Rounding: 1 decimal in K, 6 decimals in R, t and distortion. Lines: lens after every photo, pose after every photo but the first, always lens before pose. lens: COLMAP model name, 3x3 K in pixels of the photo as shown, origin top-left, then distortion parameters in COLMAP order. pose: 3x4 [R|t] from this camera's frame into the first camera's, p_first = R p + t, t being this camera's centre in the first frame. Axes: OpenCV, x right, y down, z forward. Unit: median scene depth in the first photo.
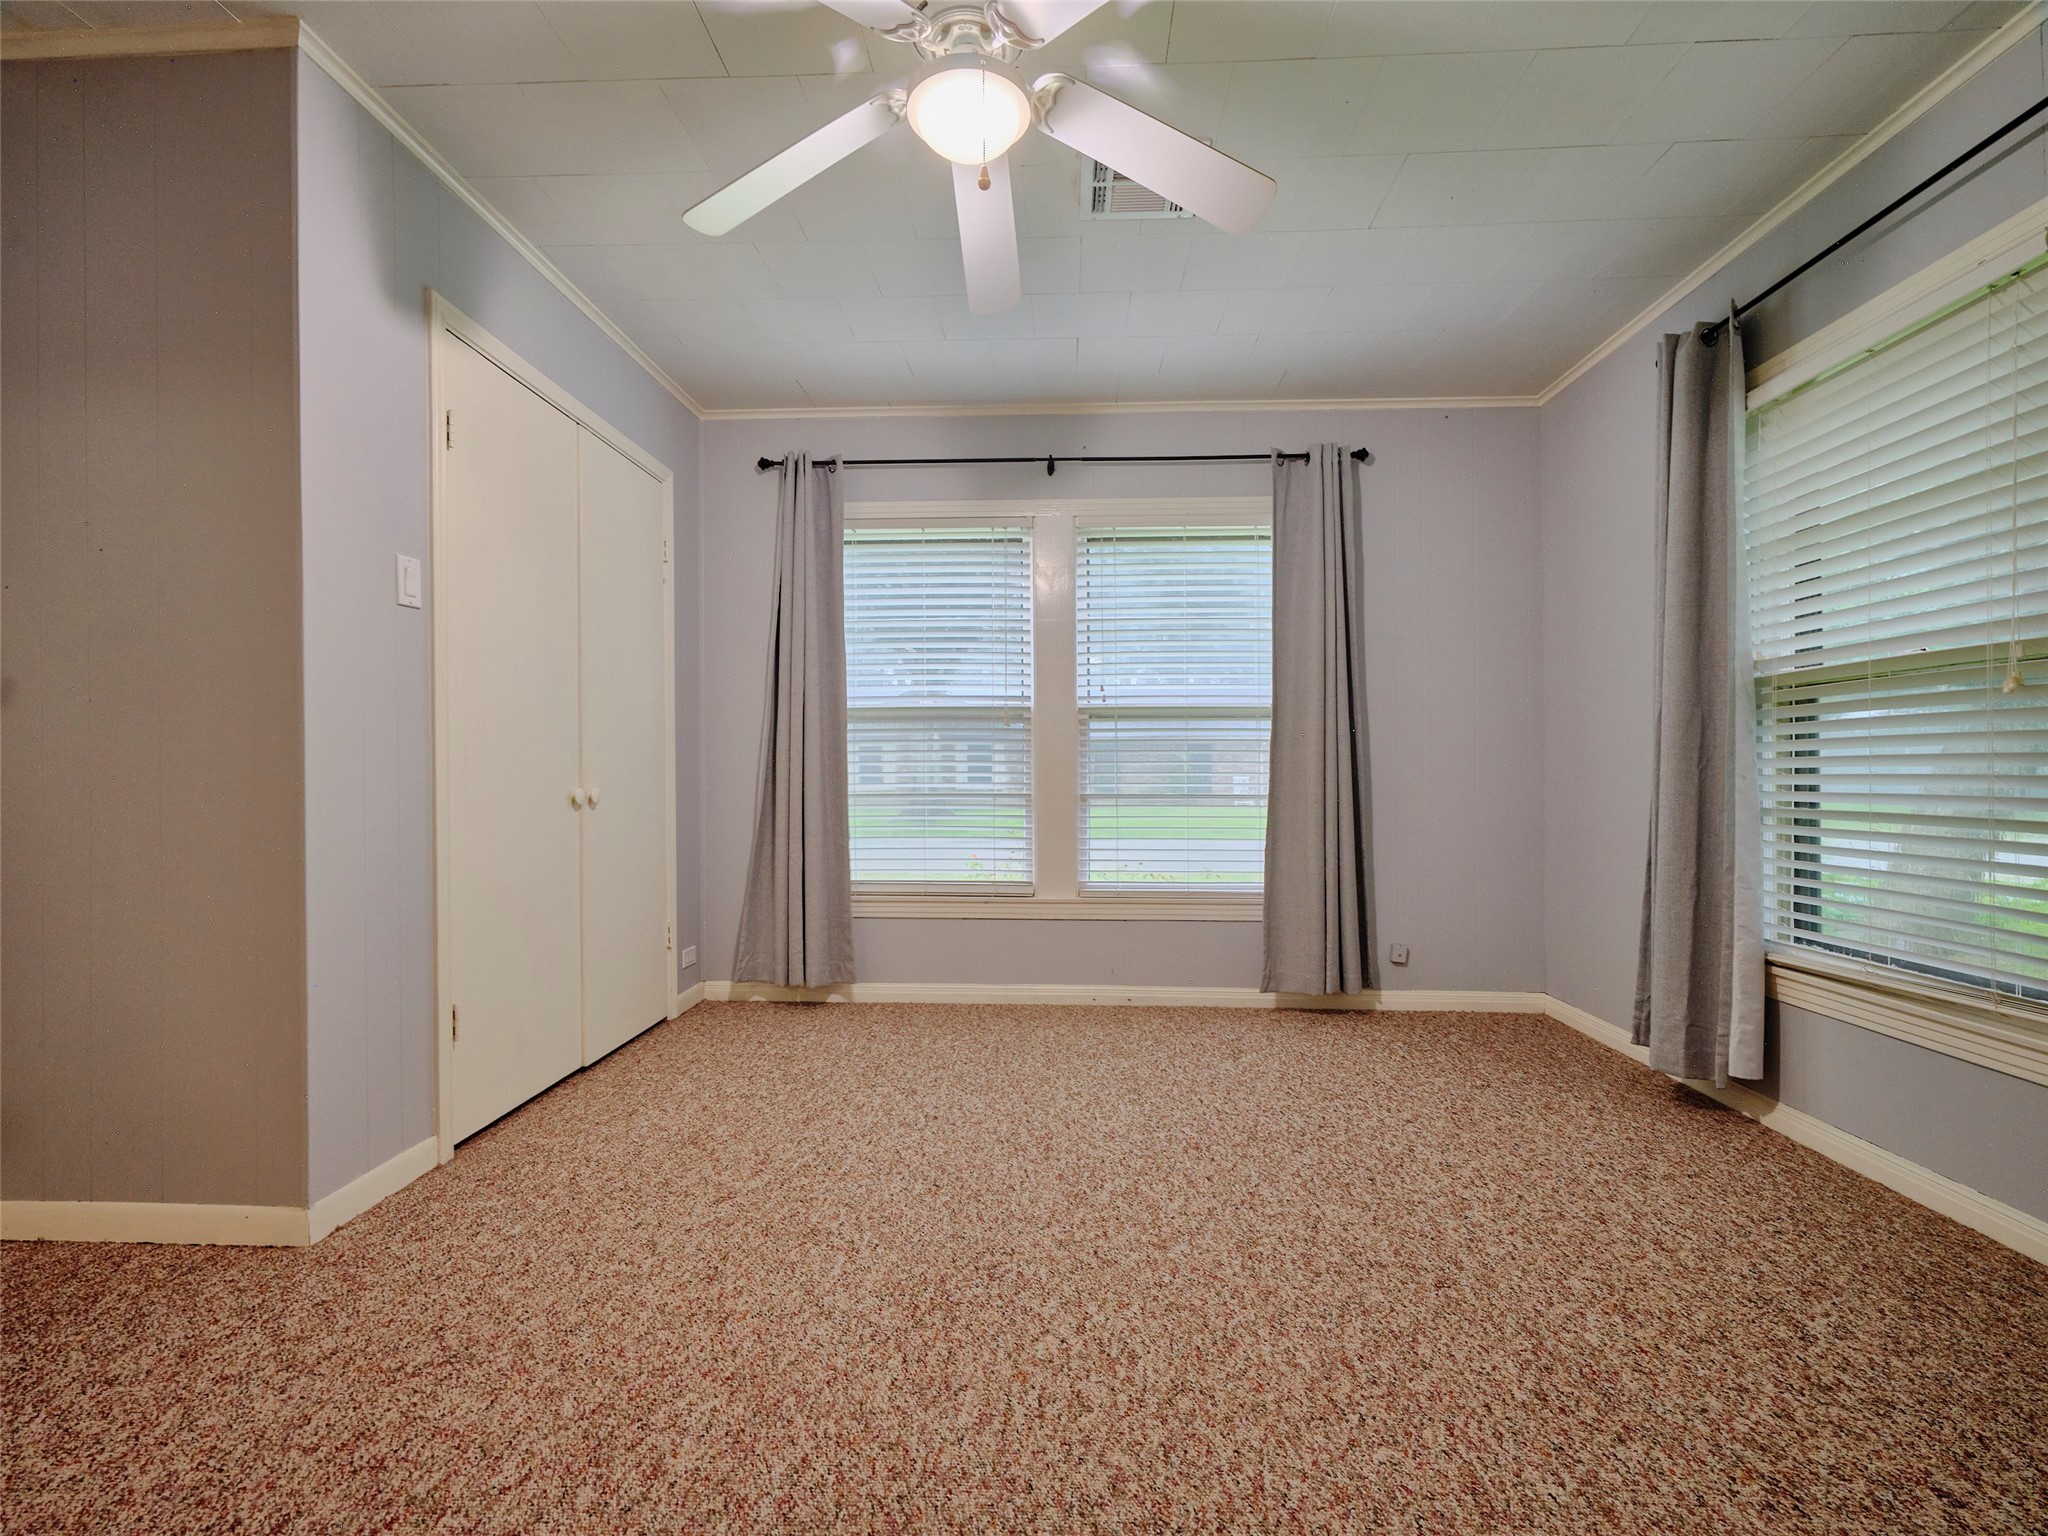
lens RADIAL K [[933.8, 0, 1024.4], [0, 933.8, 775.0], [0, 0, 1]] dist [0.001181, 0.000210]
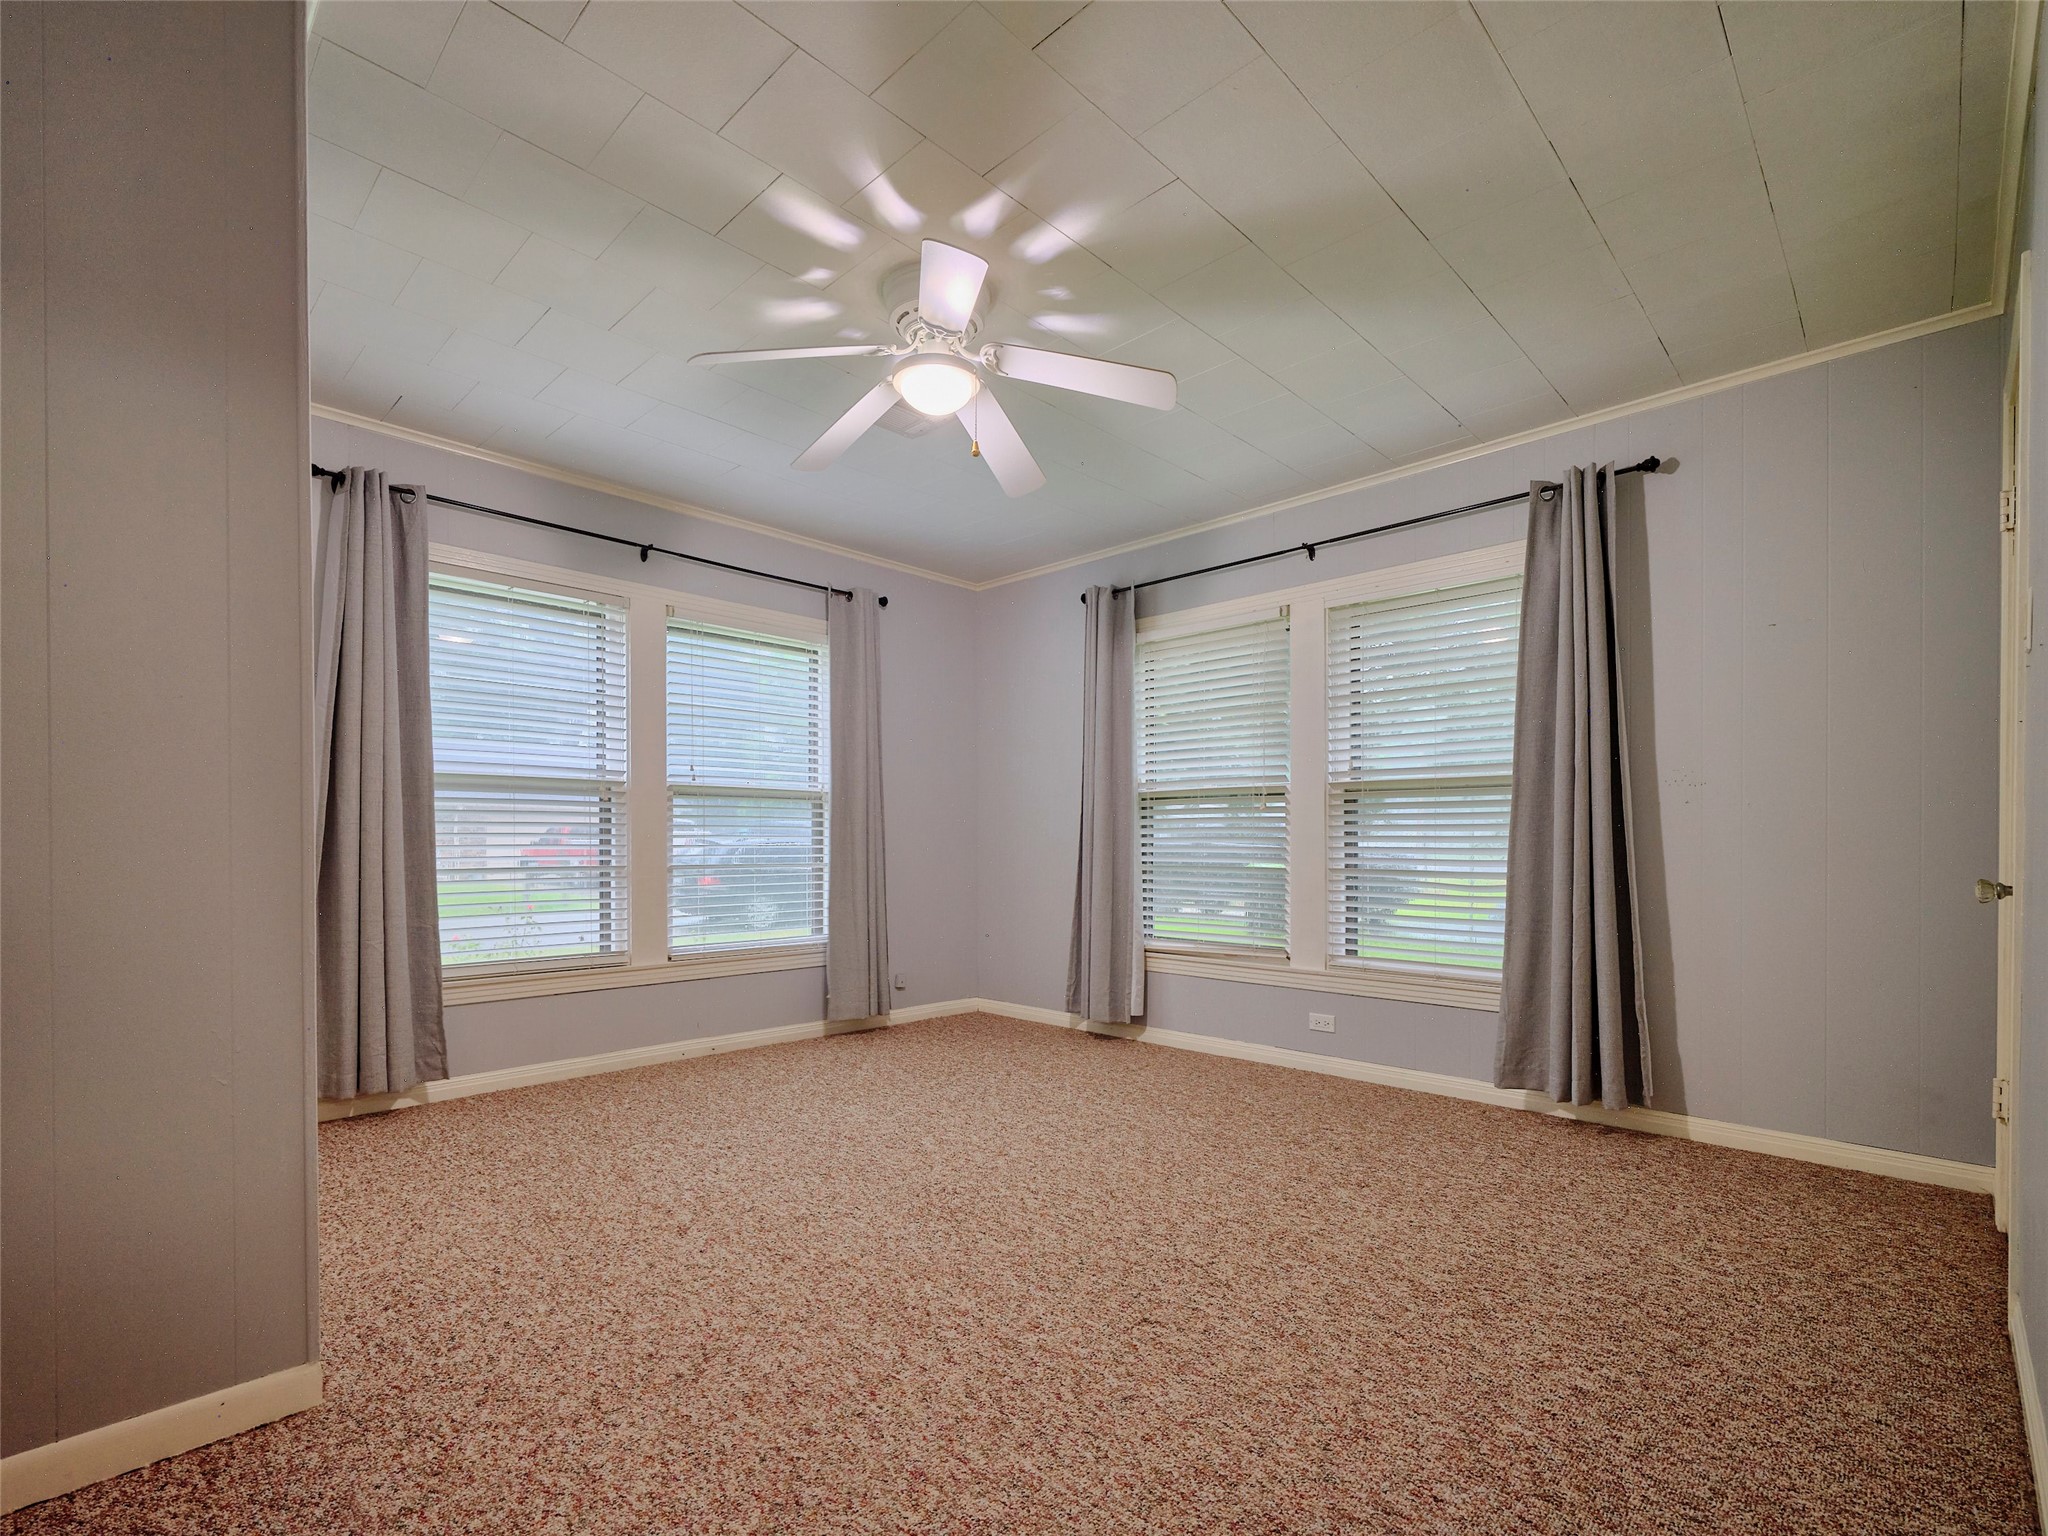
lens RADIAL K [[933.8, 0, 1044.9], [0, 933.8, 855.1], [0, 0, 1]] dist [0.001181, 0.000210]
pose [[0.654229, -0.008530, 0.756248, -0.619469], [0.000721, 0.999943, 0.010655, -0.003243], [-0.756296, -0.006426, 0.654198, -0.034791]]
